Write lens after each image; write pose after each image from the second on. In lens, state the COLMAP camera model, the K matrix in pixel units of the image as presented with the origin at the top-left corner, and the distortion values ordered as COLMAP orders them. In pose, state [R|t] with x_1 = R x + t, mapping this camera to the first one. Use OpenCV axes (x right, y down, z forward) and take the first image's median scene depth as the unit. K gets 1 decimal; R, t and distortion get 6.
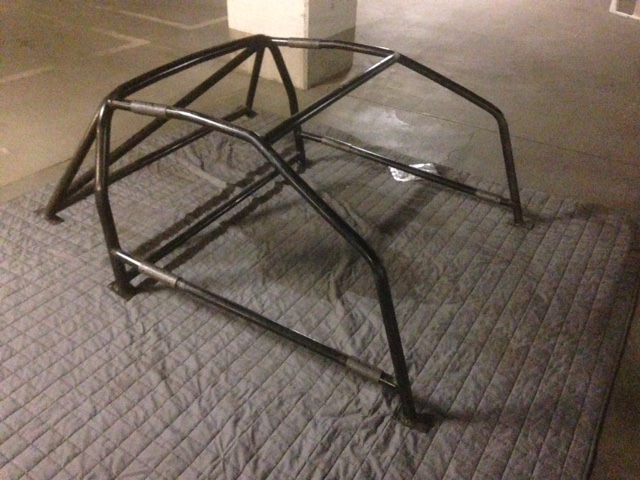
lens RADIAL K [[616.3, 0, 320.0], [0, 616.3, 240.0], [0, 0, 1]] dist [0.108942, -0.016149]
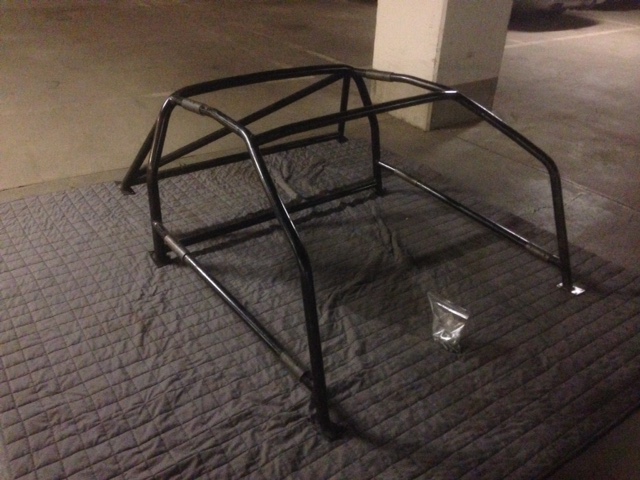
lens RADIAL K [[604.8, 0, 320.0], [0, 604.8, 240.0], [0, 0, 1]] dist [0.112899, 0.009716]
pose [[0.920582, 0.191857, -0.340176, 0.390463], [-0.218487, 0.974961, -0.041397, 0.031424], [0.323716, 0.112433, 0.939450, 0.023560]]
